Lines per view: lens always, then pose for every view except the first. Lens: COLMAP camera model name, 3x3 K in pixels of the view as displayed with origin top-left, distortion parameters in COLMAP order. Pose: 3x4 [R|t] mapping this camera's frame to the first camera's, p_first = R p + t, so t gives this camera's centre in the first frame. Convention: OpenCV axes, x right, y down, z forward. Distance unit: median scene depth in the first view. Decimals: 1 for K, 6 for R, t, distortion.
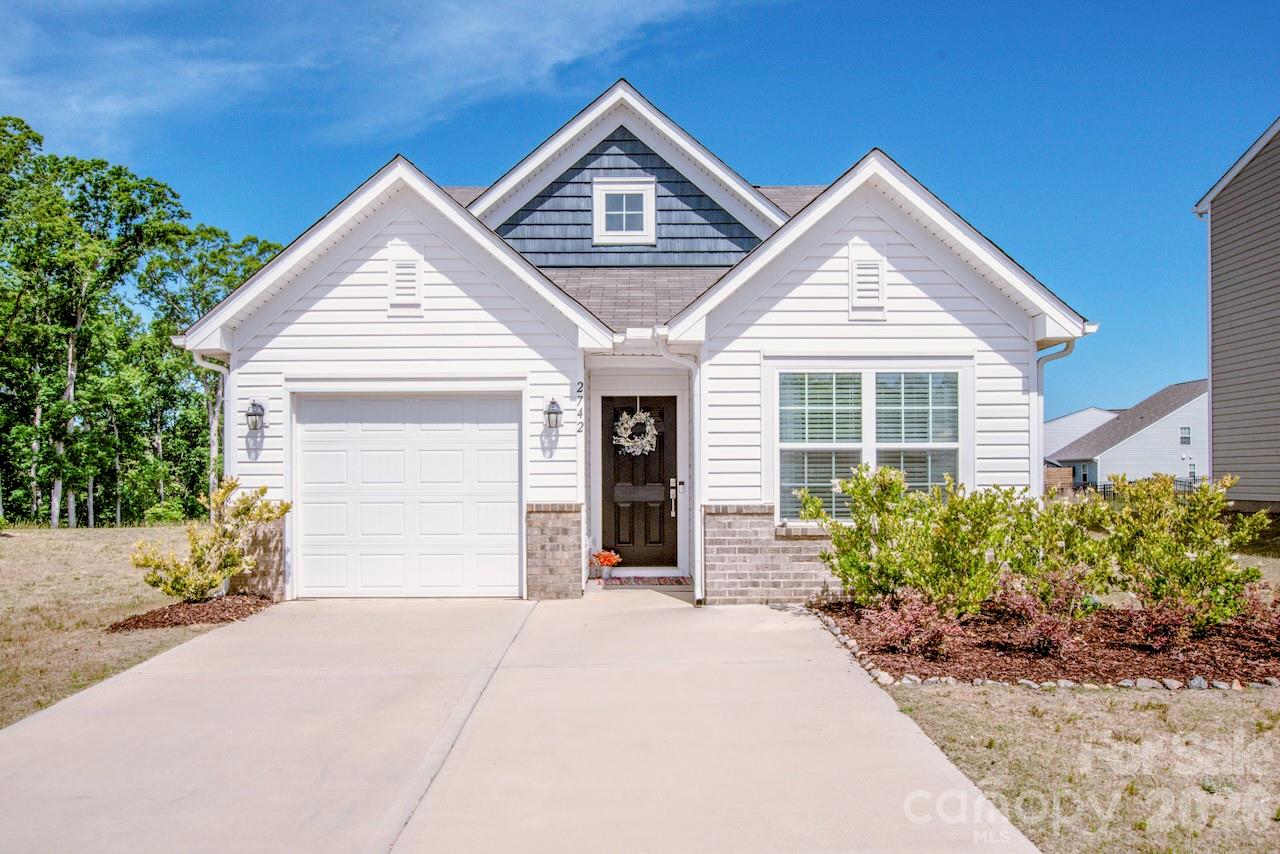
lens RADIAL K [[950.2, 0, 652.6], [0, 950.2, 459.4], [0, 0, 1]] dist [-0.002171, 0.000446]
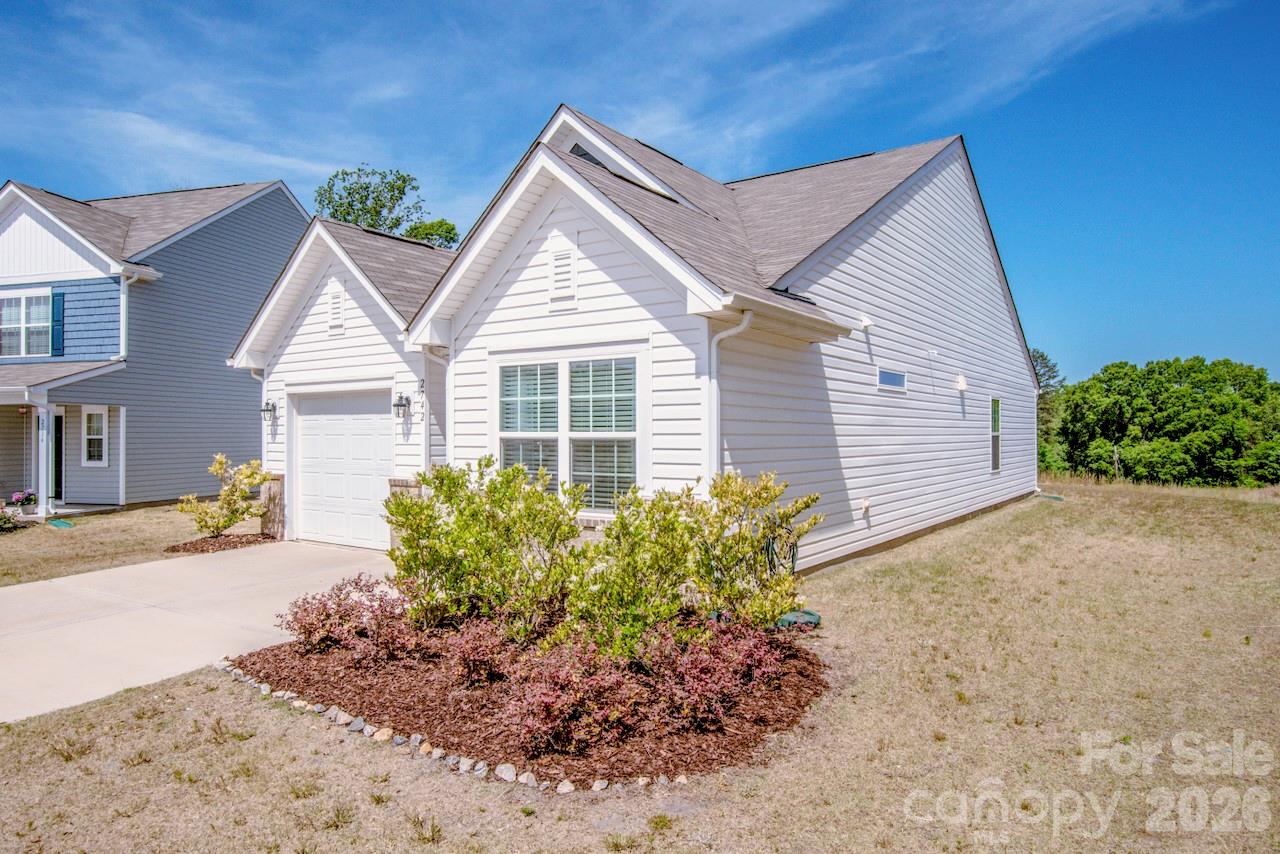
lens RADIAL K [[803.2, 0, 621.0], [0, 803.2, 430.1], [0, 0, 1]] dist [-0.015142, 0.003971]
pose [[0.812028, -0.000499, -0.583618, 0.729621], [0.012047, 0.999801, 0.015907, -0.030355], [0.583494, -0.019948, 0.811872, 0.322323]]
